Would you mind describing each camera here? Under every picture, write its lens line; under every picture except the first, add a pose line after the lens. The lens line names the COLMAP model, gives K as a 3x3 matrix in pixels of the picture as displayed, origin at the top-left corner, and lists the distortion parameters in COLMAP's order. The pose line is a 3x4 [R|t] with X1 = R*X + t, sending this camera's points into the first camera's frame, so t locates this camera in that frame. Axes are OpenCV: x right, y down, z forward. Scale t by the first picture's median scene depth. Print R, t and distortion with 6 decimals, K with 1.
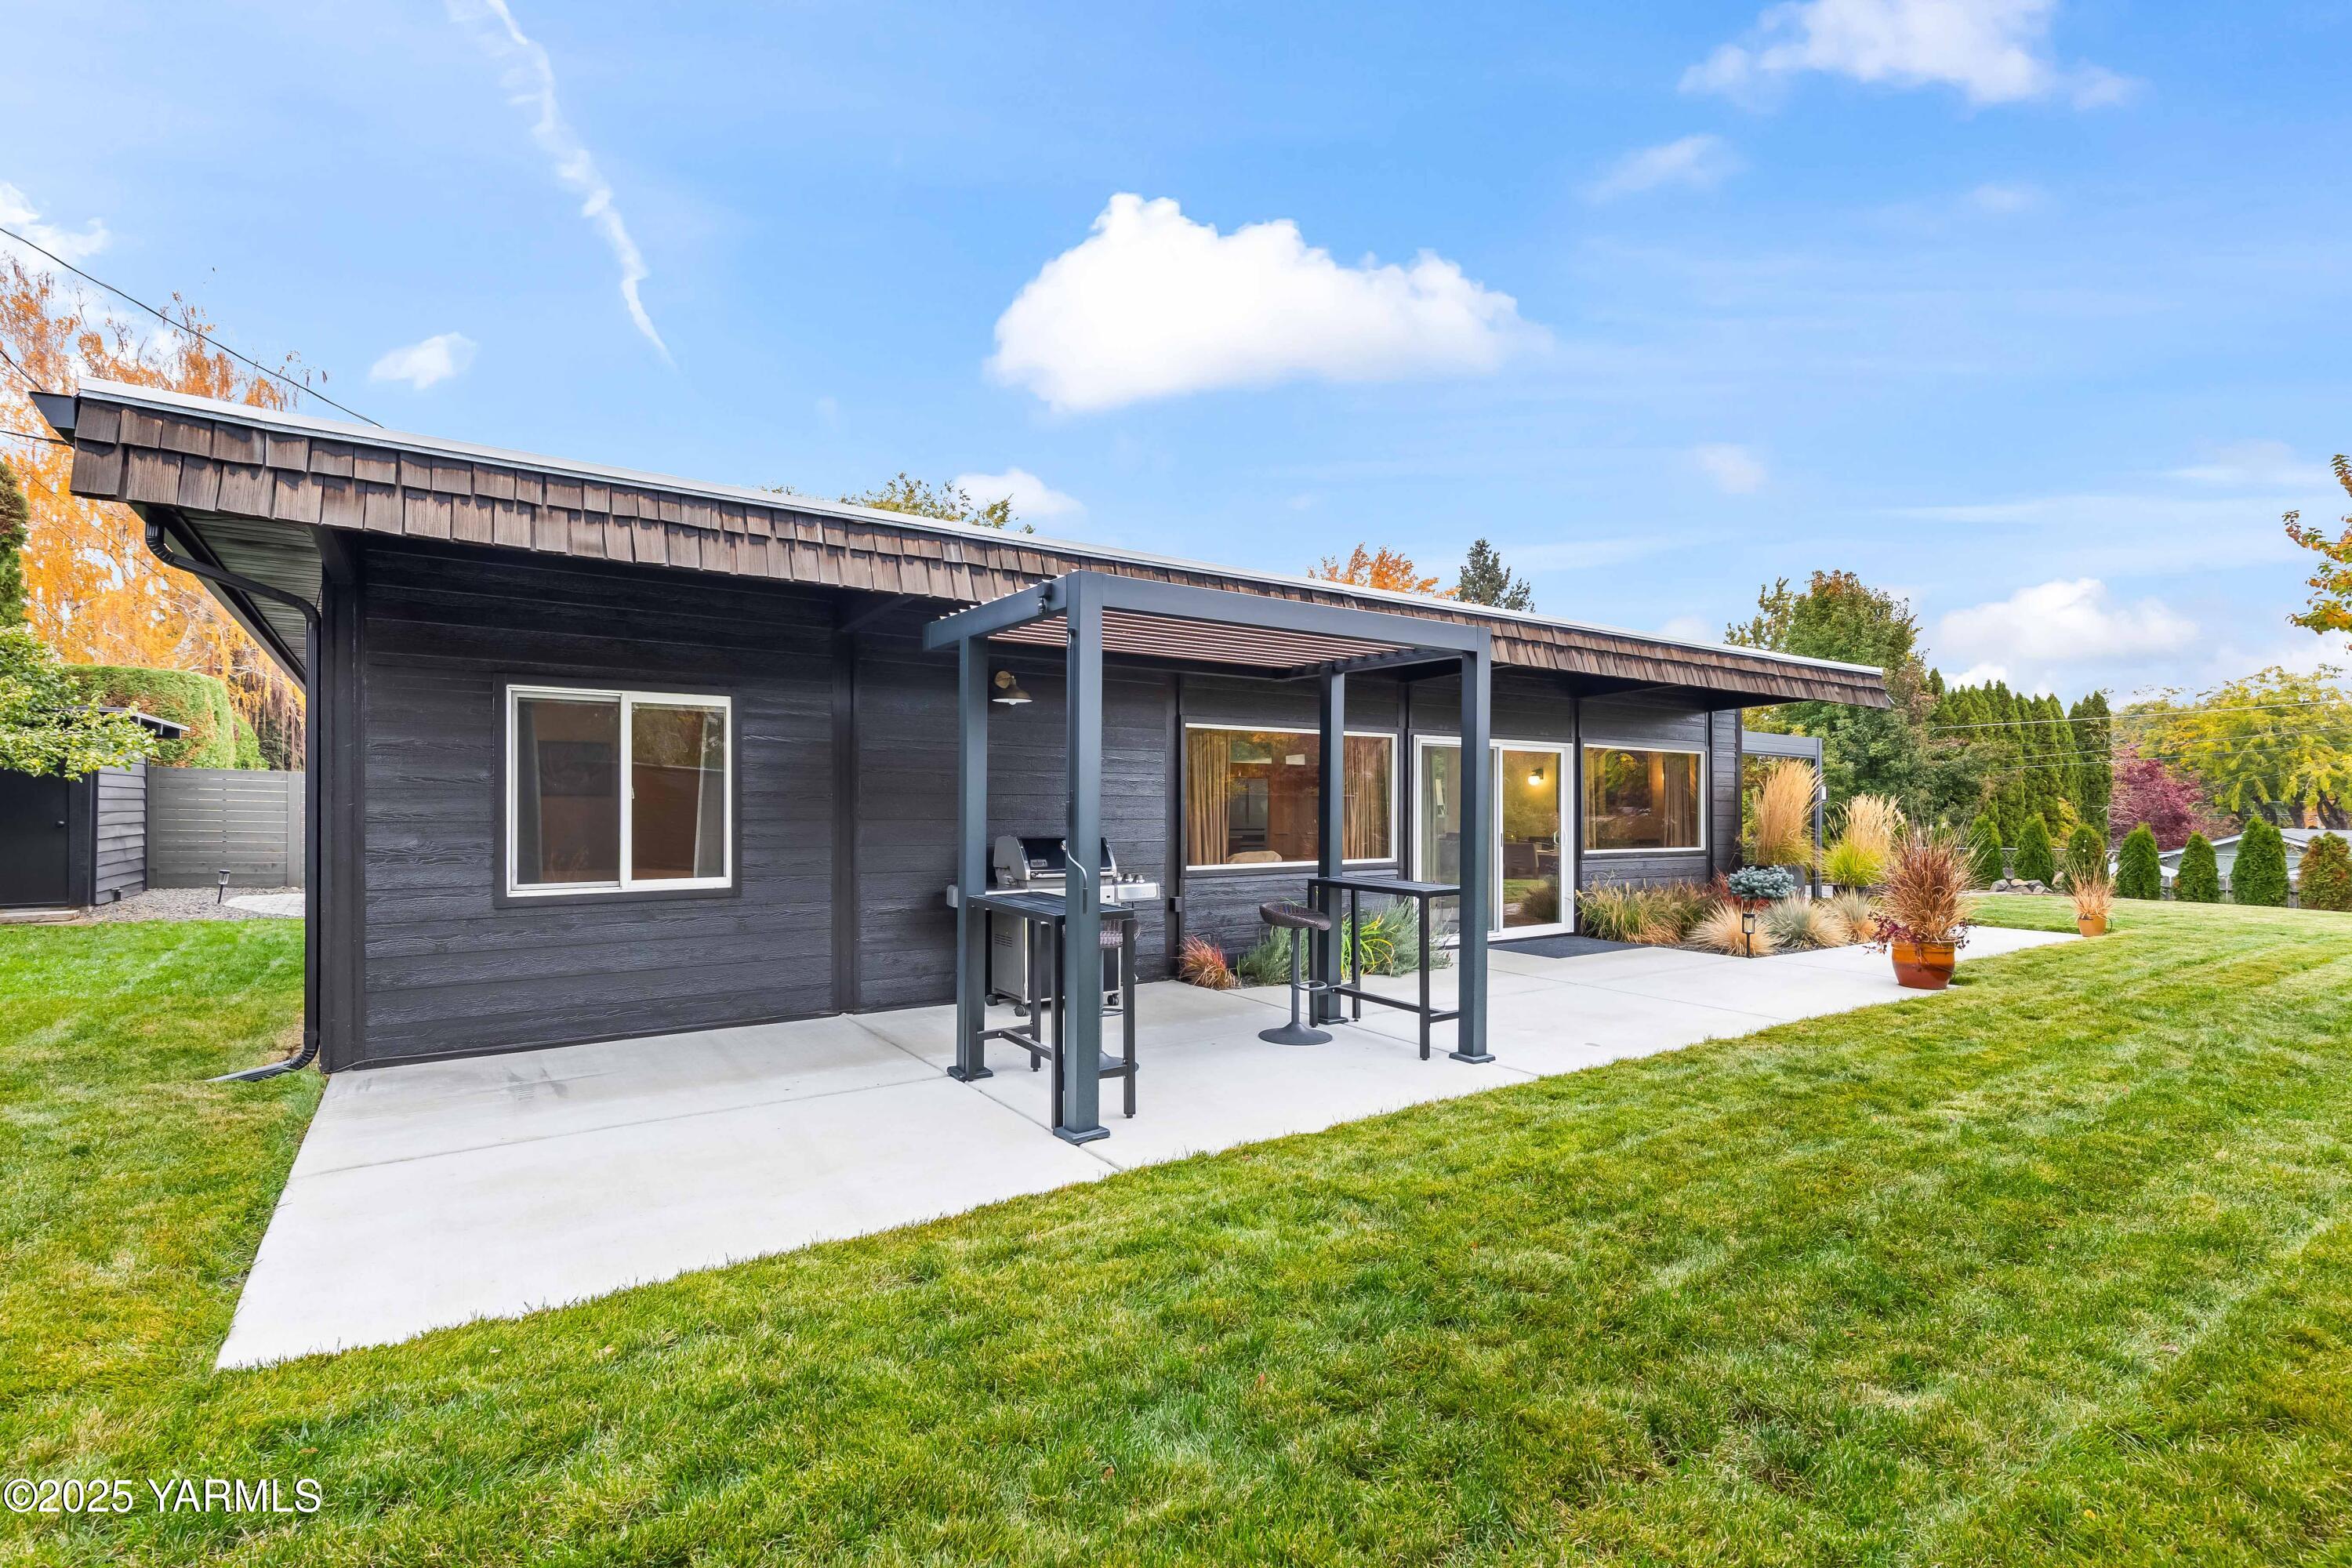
lens RADIAL K [[1060.4, 0, 1173.4], [0, 1060.4, 797.1], [0, 0, 1]] dist [0.002825, 0.000694]
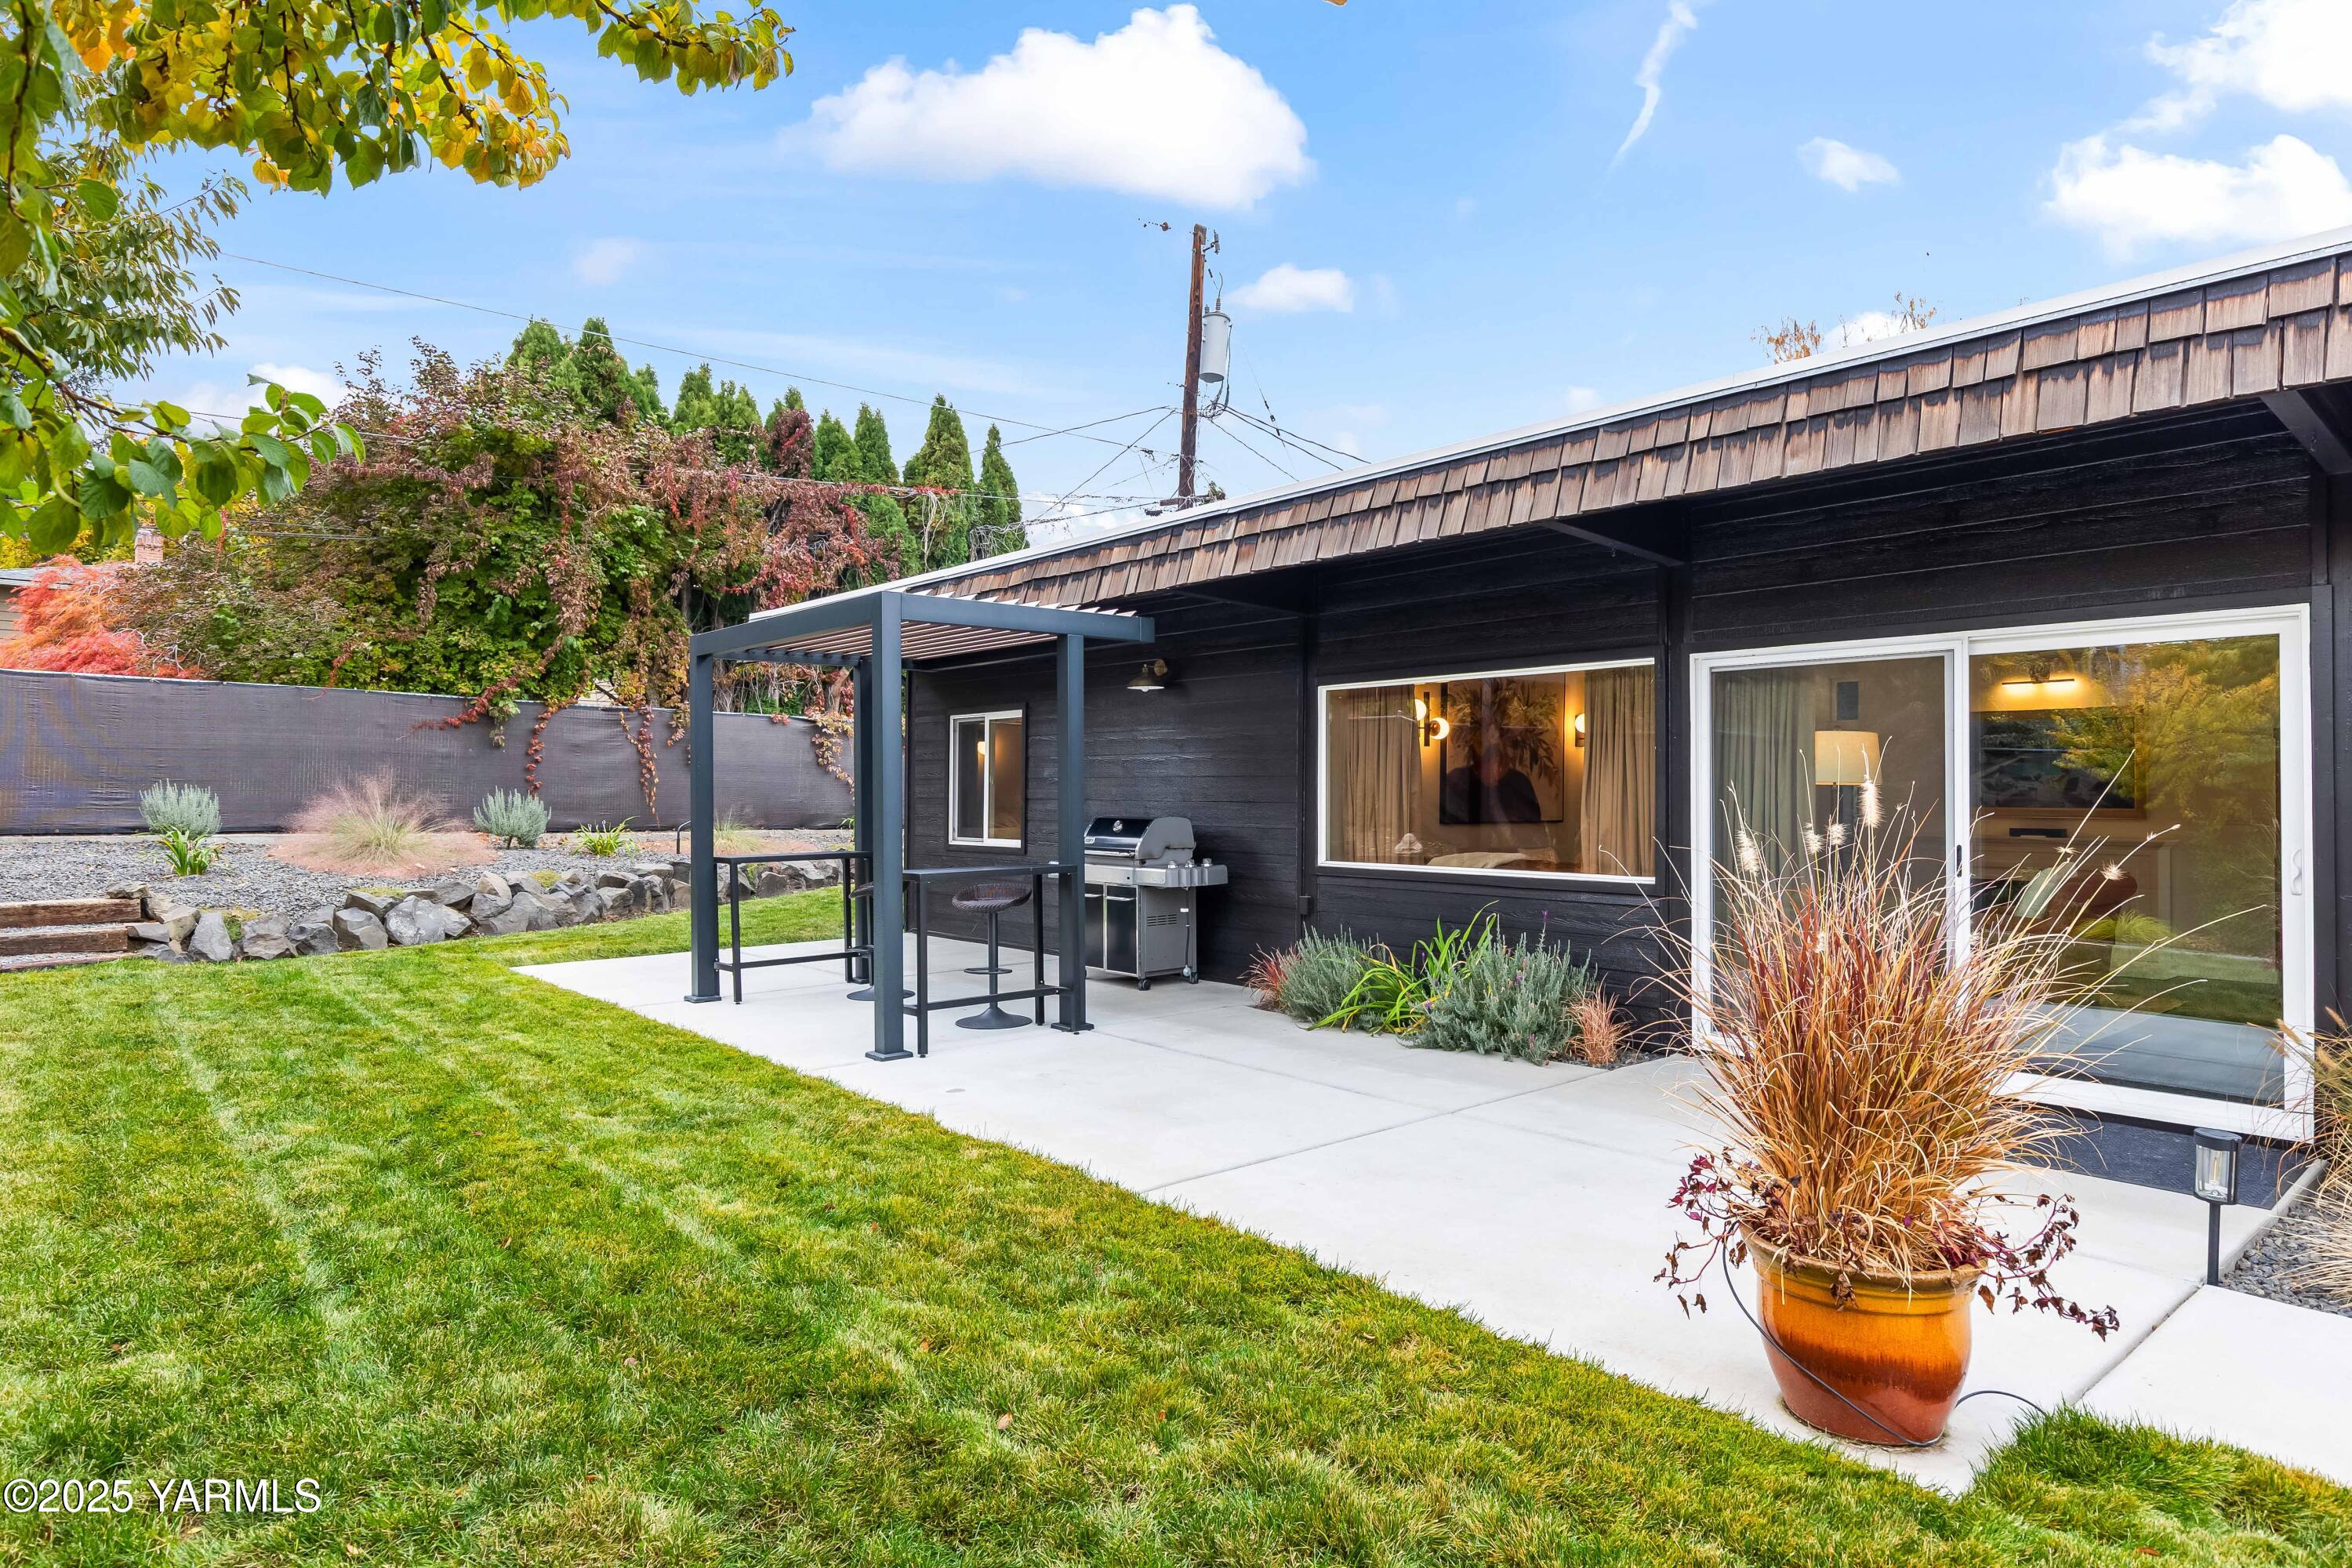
lens RADIAL K [[1333.2, 0, 1175.3], [0, 1333.2, 787.2], [0, 0, 1]] dist [0.003685, 0.000230]
pose [[0.126768, -0.001860, -0.991931, 1.147124], [0.010133, 0.999948, -0.000580, 0.009096], [0.991881, -0.009978, 0.126780, 0.864980]]
